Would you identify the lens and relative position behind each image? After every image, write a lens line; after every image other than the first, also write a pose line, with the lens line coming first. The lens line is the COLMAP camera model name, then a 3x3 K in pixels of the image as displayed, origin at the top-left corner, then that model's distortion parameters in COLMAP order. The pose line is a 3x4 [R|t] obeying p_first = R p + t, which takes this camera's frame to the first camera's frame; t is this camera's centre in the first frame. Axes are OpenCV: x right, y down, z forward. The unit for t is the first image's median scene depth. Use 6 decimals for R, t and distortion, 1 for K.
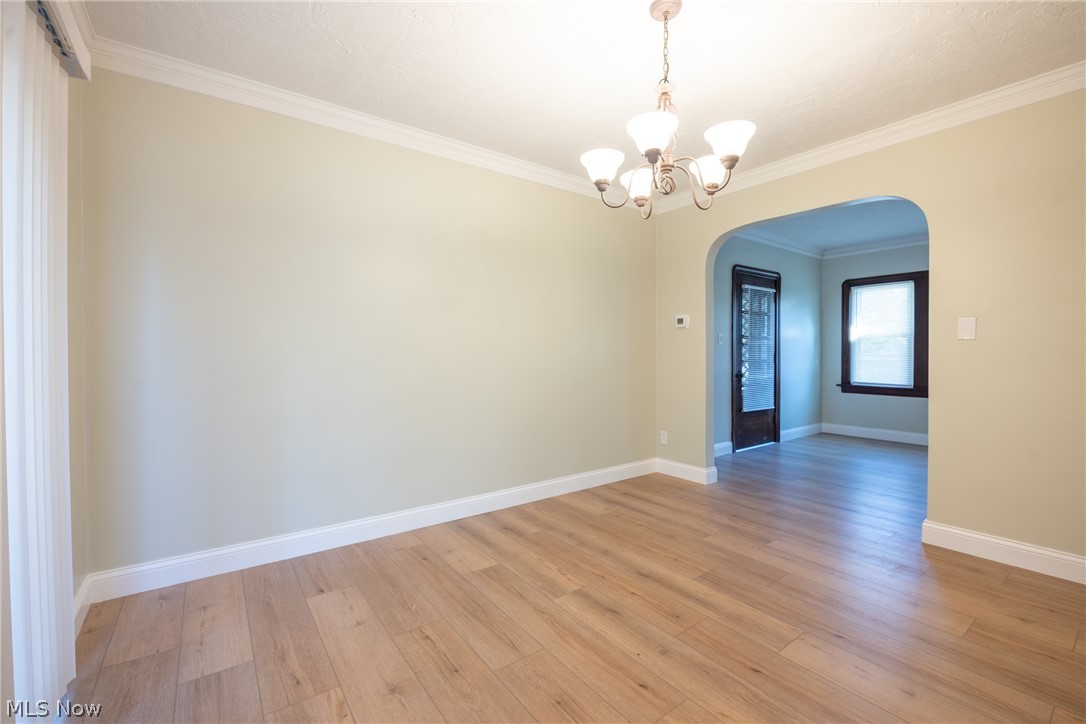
lens RADIAL K [[448.8, 0, 571.6], [0, 448.8, 358.7], [0, 0, 1]] dist [-0.002644, -0.000339]
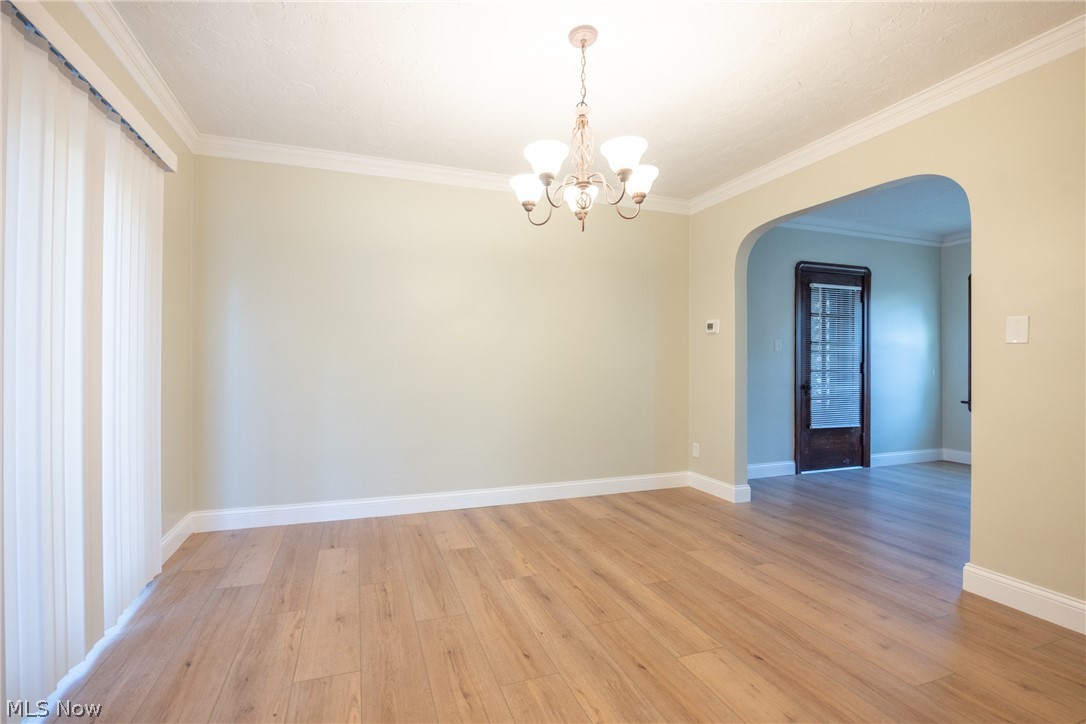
lens RADIAL K [[468.5, 0, 543.0], [0, 468.5, 362.0], [0, 0, 1]] dist [-0.004459, -0.000383]
pose [[0.952353, 0.005347, -0.304952, 0.304857], [-0.009296, 0.999891, -0.011500, 0.007987], [0.304857, 0.013787, 0.952298, -0.057284]]
